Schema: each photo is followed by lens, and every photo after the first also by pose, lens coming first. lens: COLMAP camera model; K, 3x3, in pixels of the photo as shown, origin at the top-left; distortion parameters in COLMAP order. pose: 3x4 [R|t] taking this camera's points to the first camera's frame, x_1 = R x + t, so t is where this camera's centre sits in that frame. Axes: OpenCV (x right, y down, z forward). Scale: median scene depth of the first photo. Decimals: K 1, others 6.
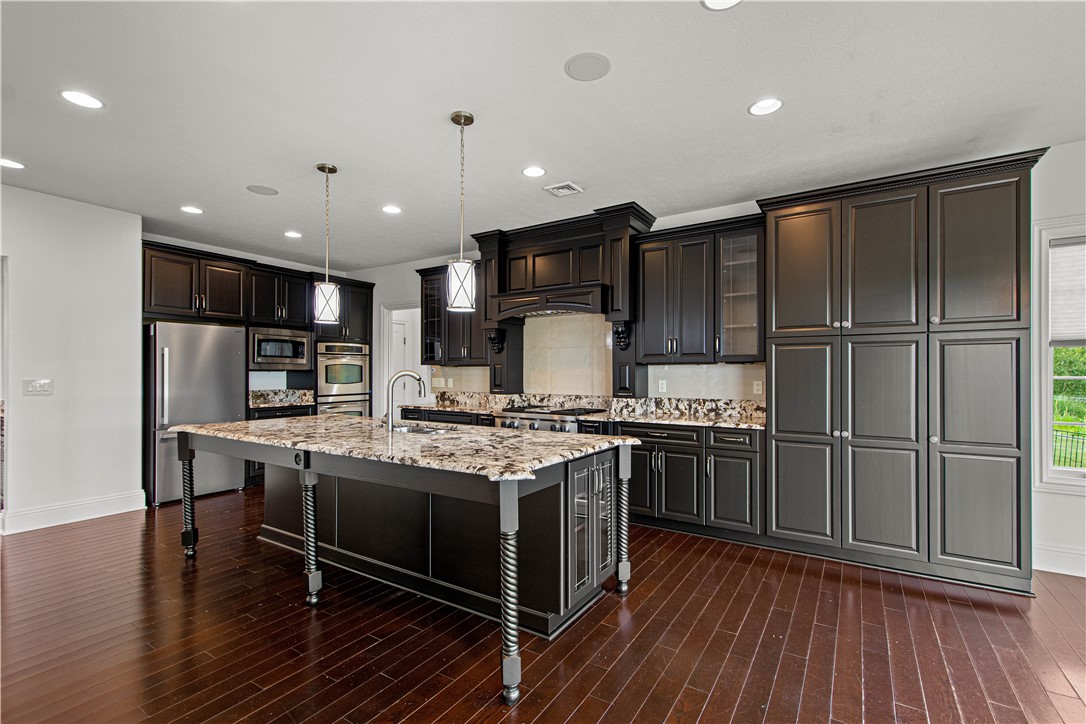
lens RADIAL K [[482.2, 0, 543.1], [0, 482.2, 373.3], [0, 0, 1]] dist [0.012173, -0.000363]
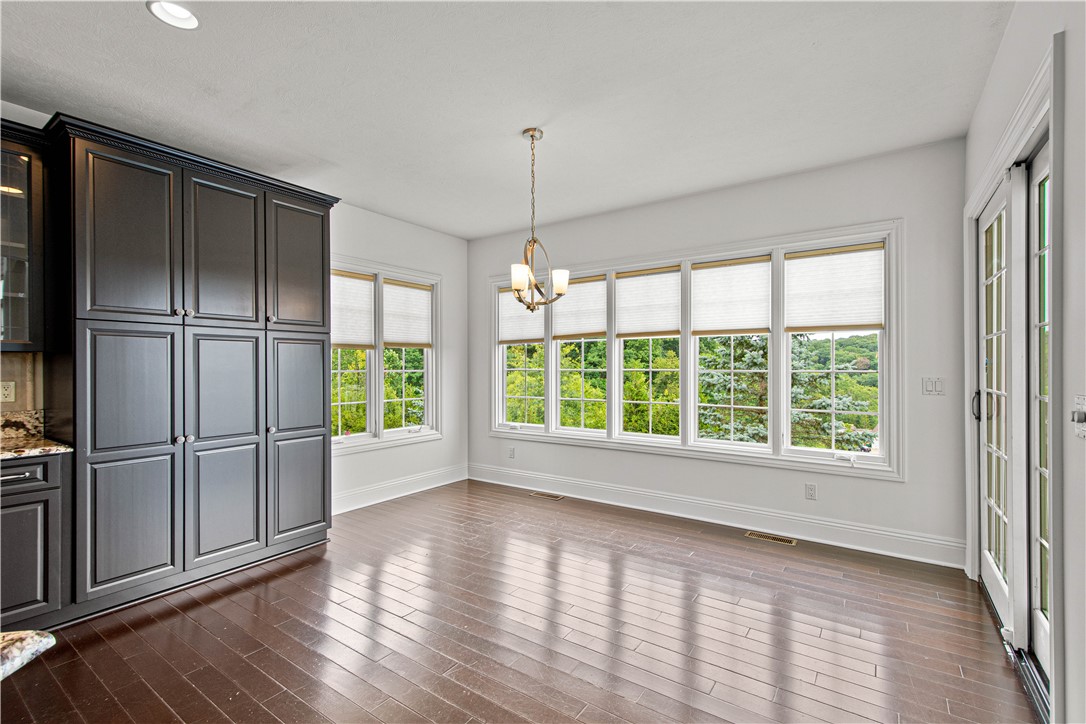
lens RADIAL K [[486.5, 0, 544.2], [0, 486.5, 365.7], [0, 0, 1]] dist [0.010149, -0.000498]
pose [[0.042788, -0.000059, 0.999084, -0.167037], [0.001750, 0.999998, -0.000016, -0.003552], [-0.999083, 0.001749, 0.042788, 0.239025]]
